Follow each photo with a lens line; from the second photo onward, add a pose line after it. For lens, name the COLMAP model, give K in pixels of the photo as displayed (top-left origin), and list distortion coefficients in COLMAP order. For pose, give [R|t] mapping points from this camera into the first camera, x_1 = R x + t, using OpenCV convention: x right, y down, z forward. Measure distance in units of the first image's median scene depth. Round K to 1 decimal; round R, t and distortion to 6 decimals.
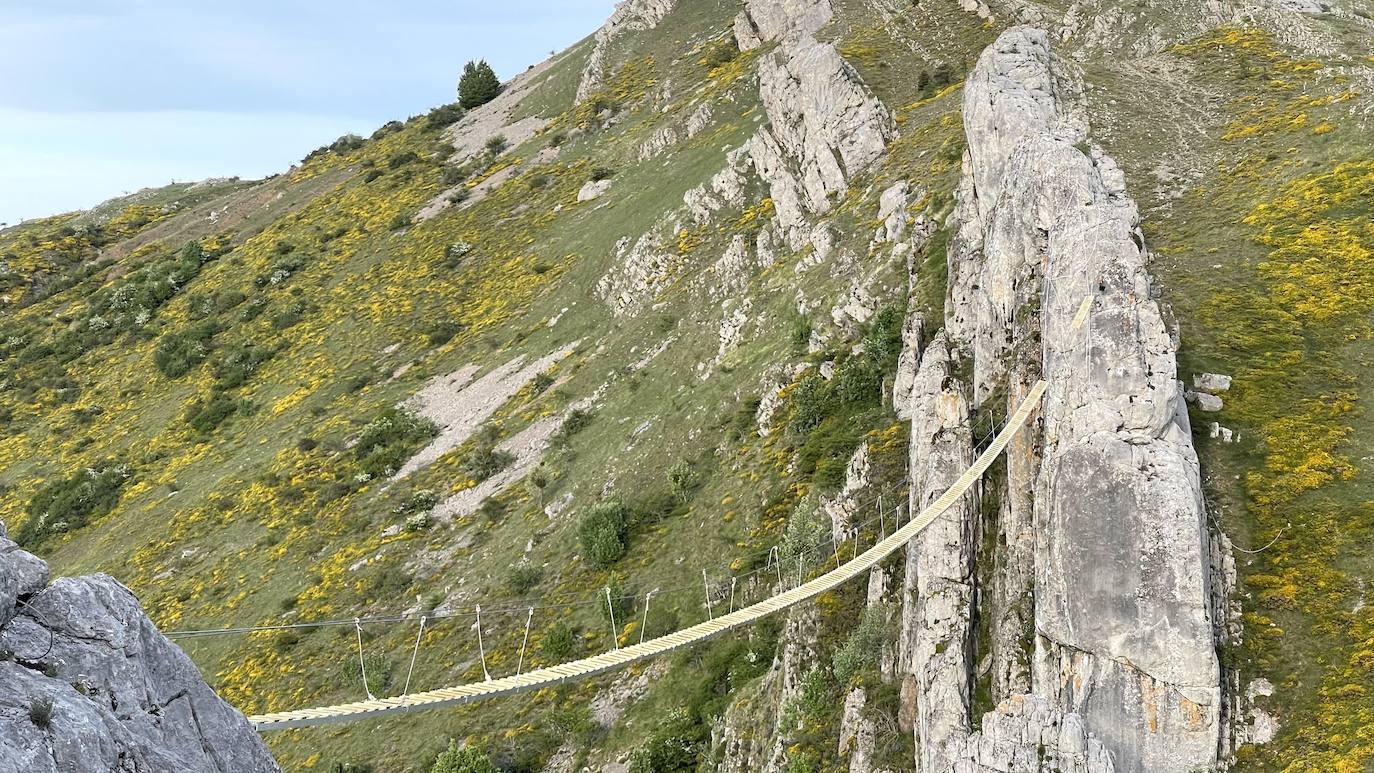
lens RADIAL K [[2720.7, 0, 672.2], [0, 2720.7, 396.2], [0, 0, 1]] dist [0.168863, 0.000000]
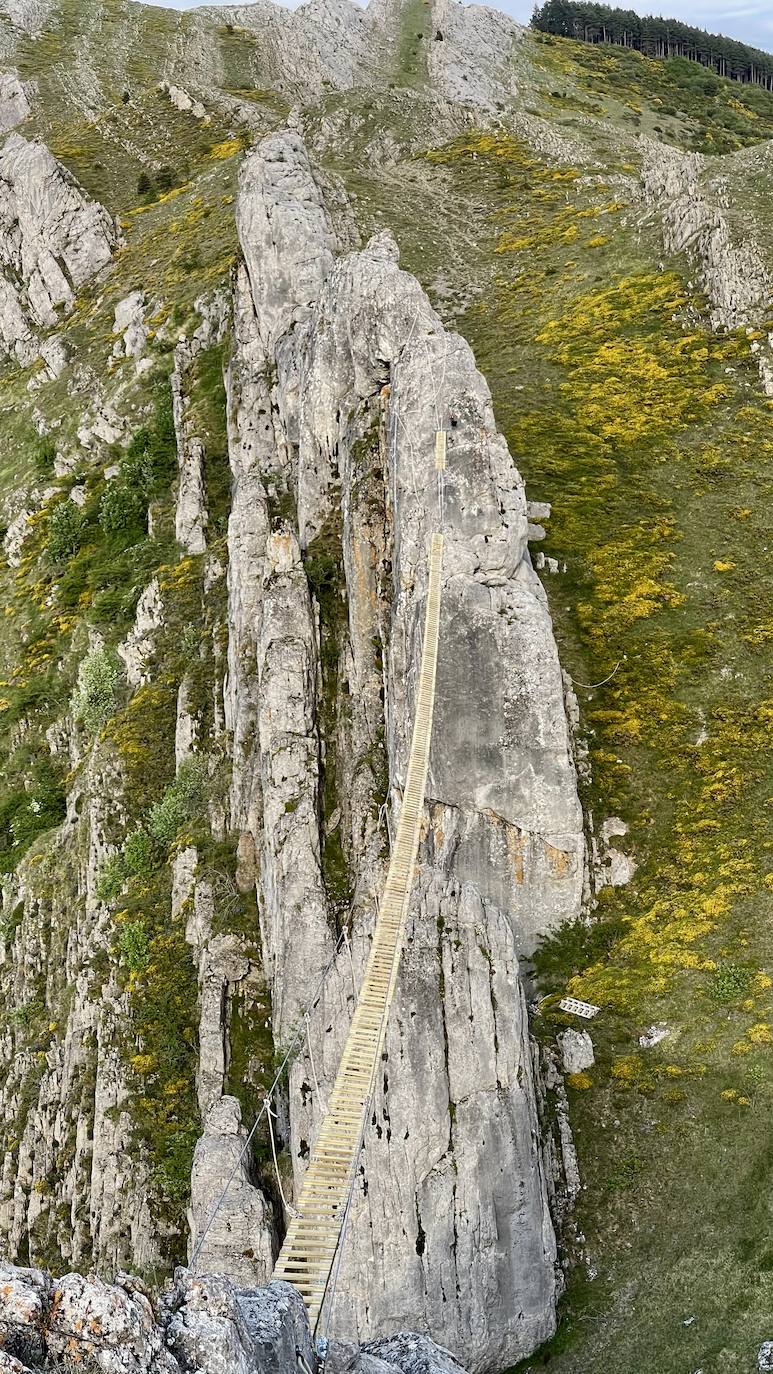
lens RADIAL K [[2653.7, 0, 384.4], [0, 2653.7, 654.6], [0, 0, 1]] dist [0.180643, 0.000000]
pose [[0.974237, -0.045591, 0.220870, -0.065560], [0.030739, 0.997058, 0.070223, -0.022205], [-0.223422, -0.061625, 0.972772, 0.090233]]
